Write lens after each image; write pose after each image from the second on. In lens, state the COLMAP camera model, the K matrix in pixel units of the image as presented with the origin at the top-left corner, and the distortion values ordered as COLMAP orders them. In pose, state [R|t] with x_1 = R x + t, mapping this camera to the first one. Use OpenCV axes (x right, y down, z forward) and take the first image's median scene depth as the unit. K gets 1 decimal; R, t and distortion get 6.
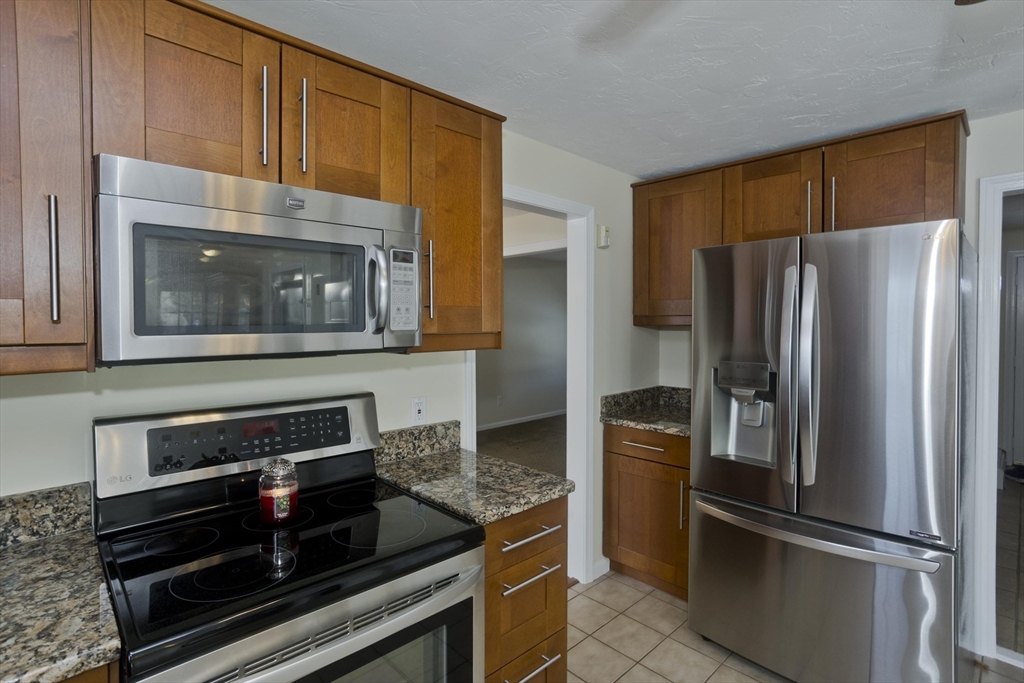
lens RADIAL K [[501.1, 0, 512.5], [0, 501.1, 339.9], [0, 0, 1]] dist [-0.032143, 0.017414]
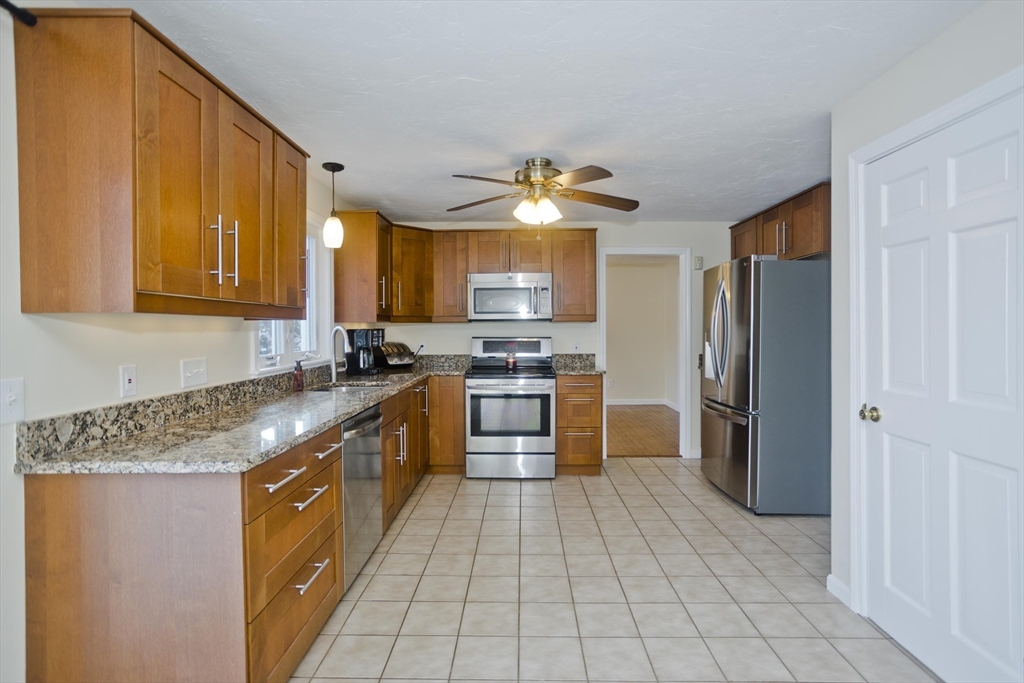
lens RADIAL K [[501.1, 0, 525.1], [0, 501.1, 330.7], [0, 0, 1]] dist [-0.032143, 0.017414]
pose [[0.727999, -0.001970, -0.685575, 1.494298], [-0.017489, 0.999617, -0.021443, 0.130341], [0.685355, 0.027600, 0.727686, -1.100433]]
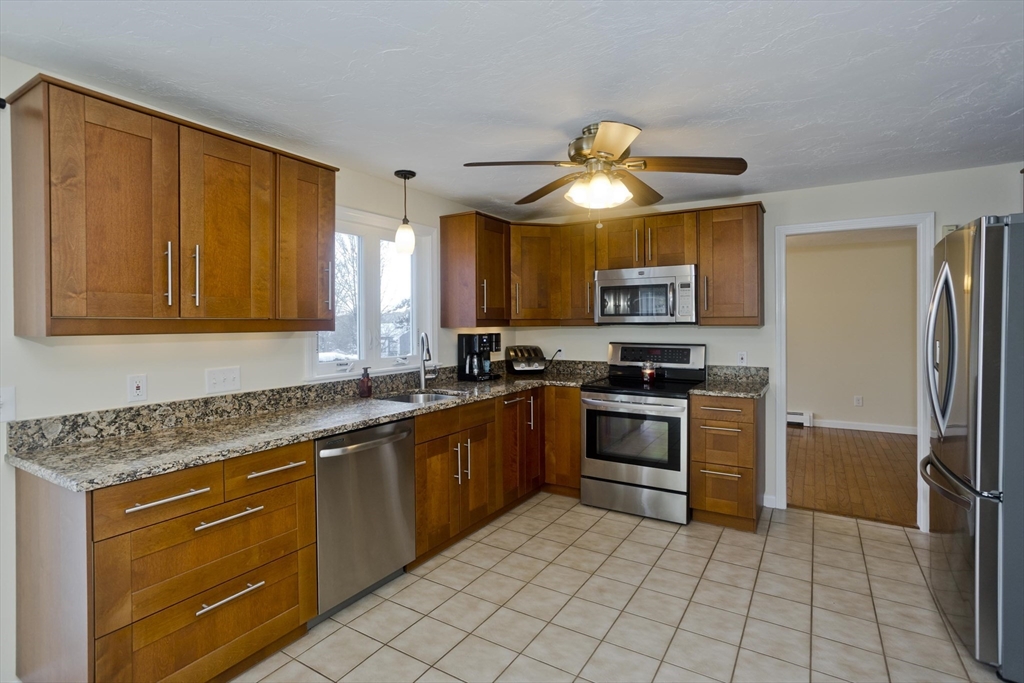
lens RADIAL K [[501.1, 0, 509.5], [0, 501.1, 323.9], [0, 0, 1]] dist [-0.032143, 0.017414]
pose [[0.260564, 0.000703, -0.965456, 1.594202], [-0.029469, 0.999540, -0.007226, 0.056481], [0.965007, 0.030334, 0.260465, -0.399707]]
